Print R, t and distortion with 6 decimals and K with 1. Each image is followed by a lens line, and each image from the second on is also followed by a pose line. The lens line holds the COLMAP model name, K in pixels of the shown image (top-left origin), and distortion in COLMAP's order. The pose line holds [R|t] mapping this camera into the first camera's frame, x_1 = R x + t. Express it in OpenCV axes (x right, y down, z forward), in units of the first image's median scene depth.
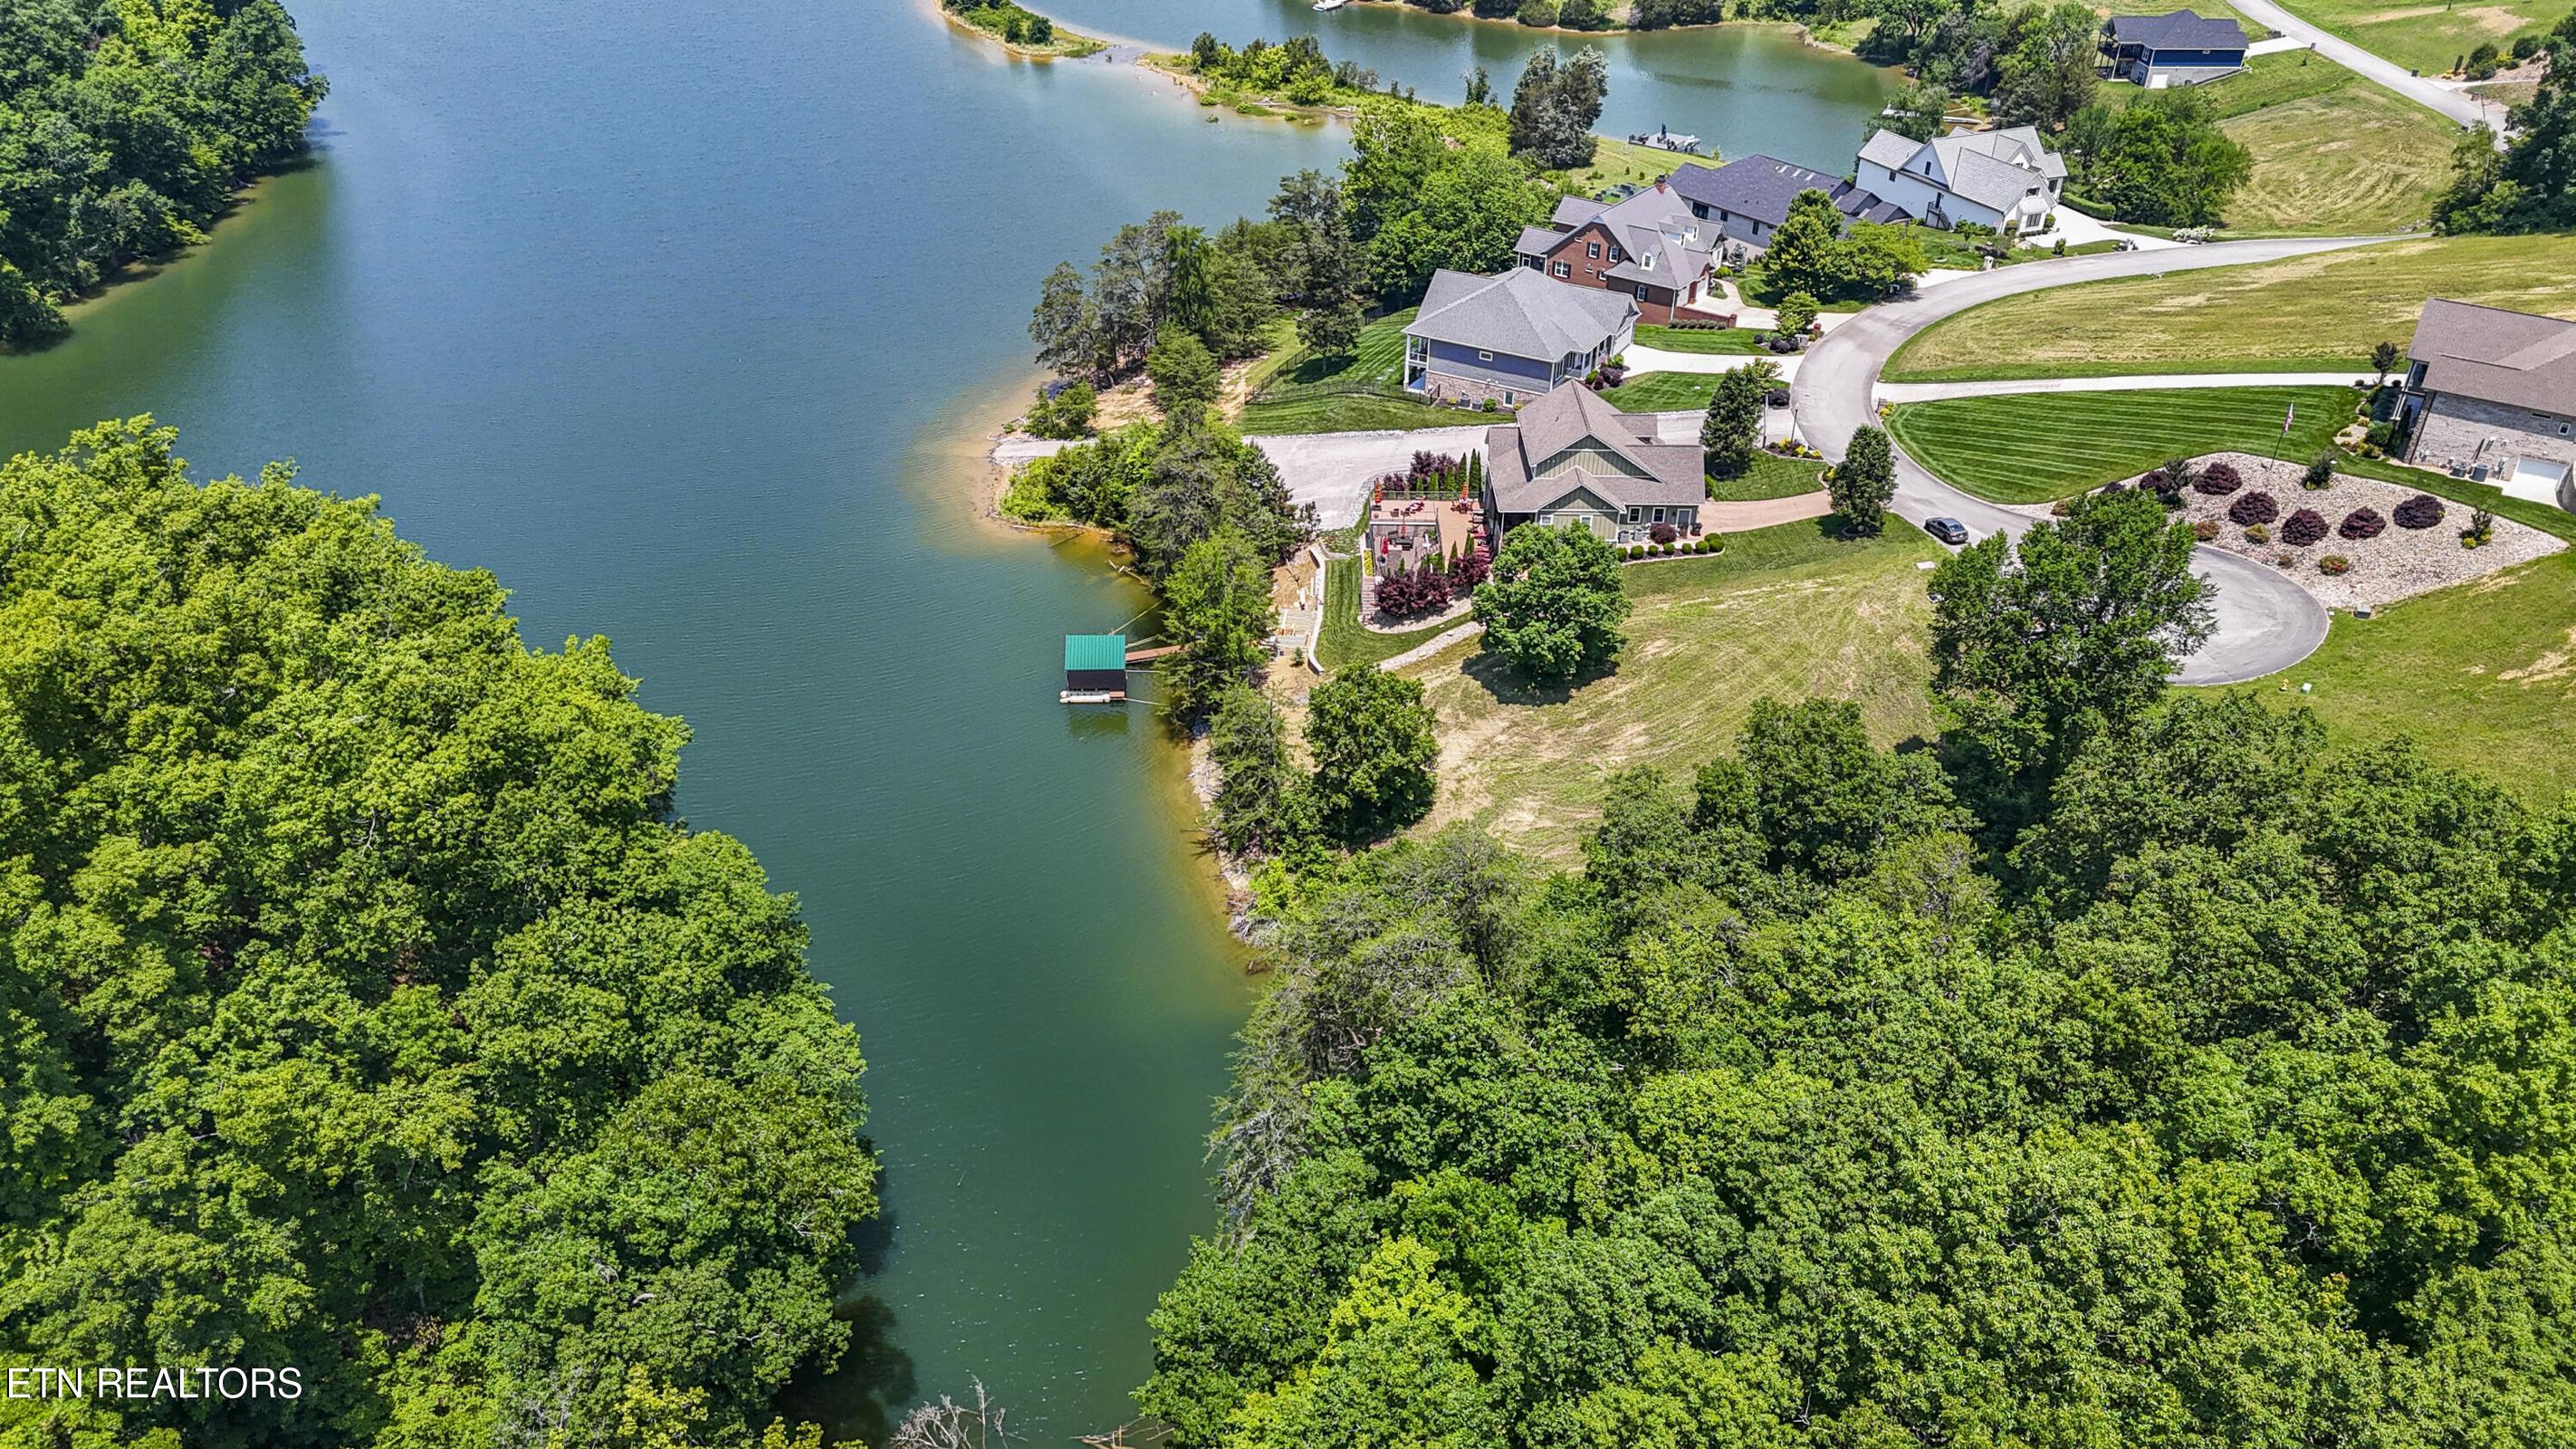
lens RADIAL K [[1878.4, 0, 1283.4], [0, 1878.4, 726.3], [0, 0, 1]] dist [0.052693, -0.047843]
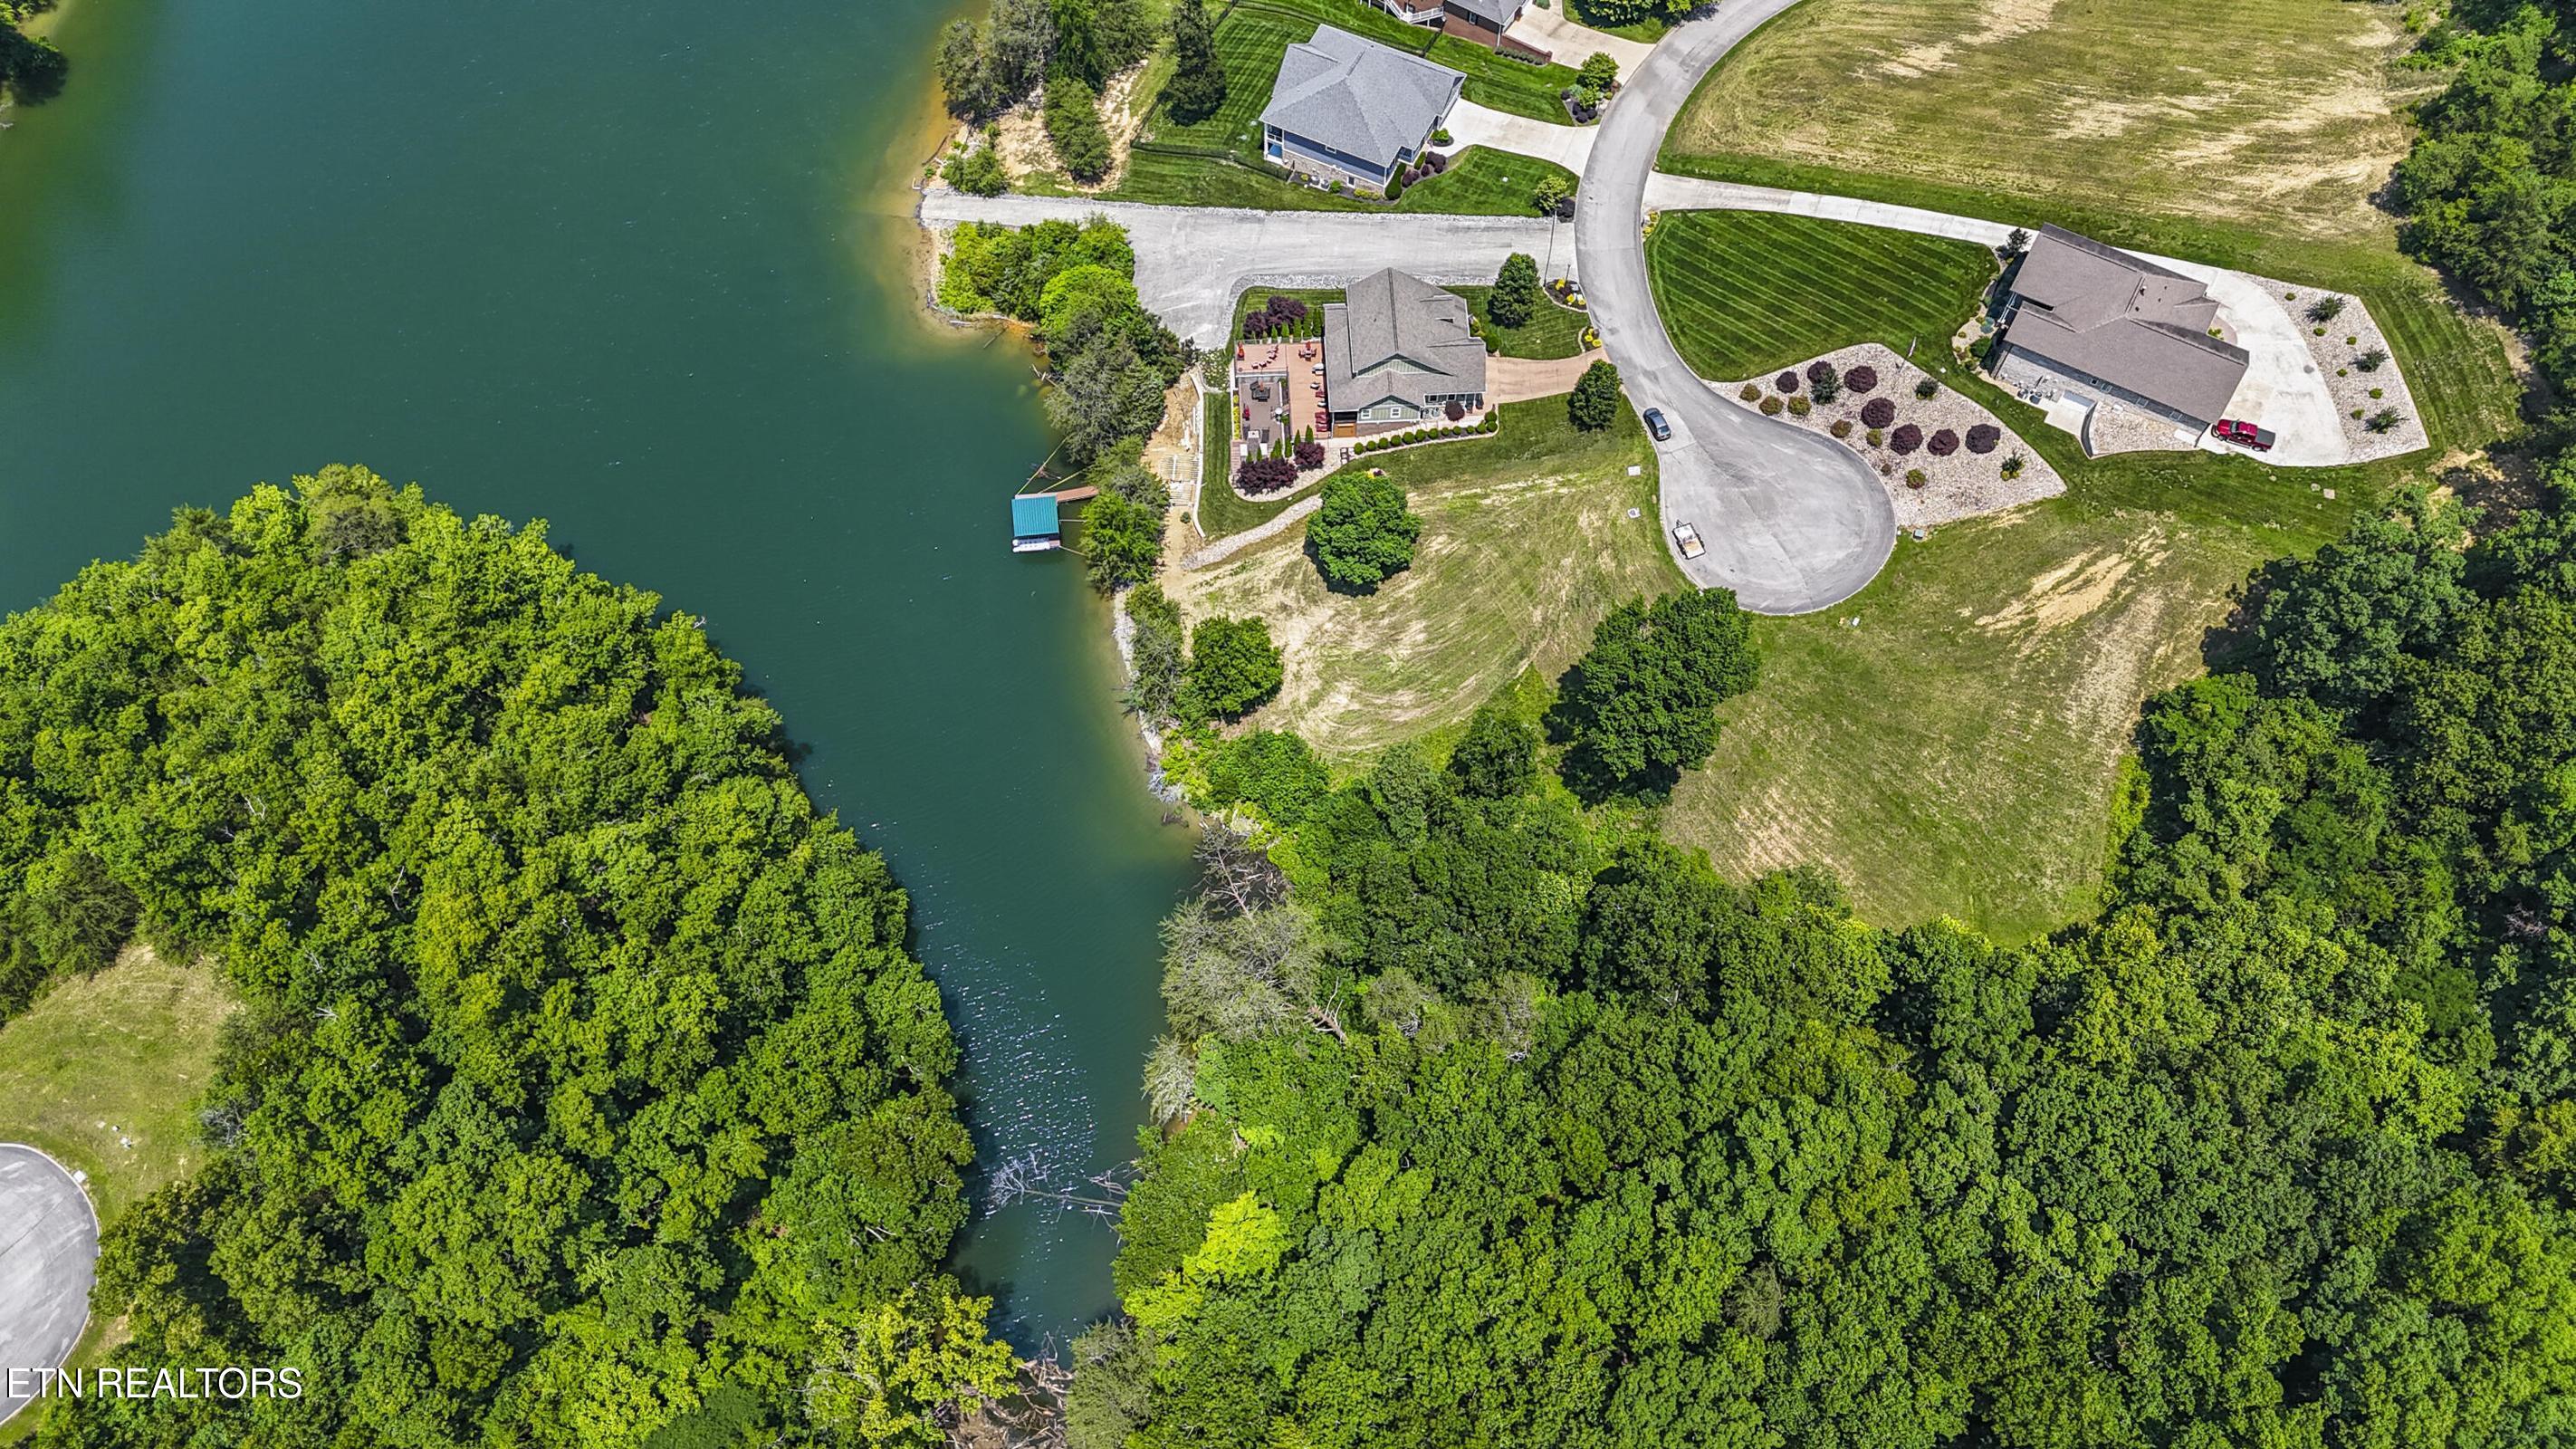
lens RADIAL K [[1878.4, 0, 1285.8], [0, 1878.4, 714.5], [0, 0, 1]] dist [0.052693, -0.047843]
pose [[0.998600, -0.049270, 0.019223, 0.047663], [0.032986, 0.864340, 0.501825, -0.602220], [-0.041341, -0.500489, 0.864755, -0.256346]]
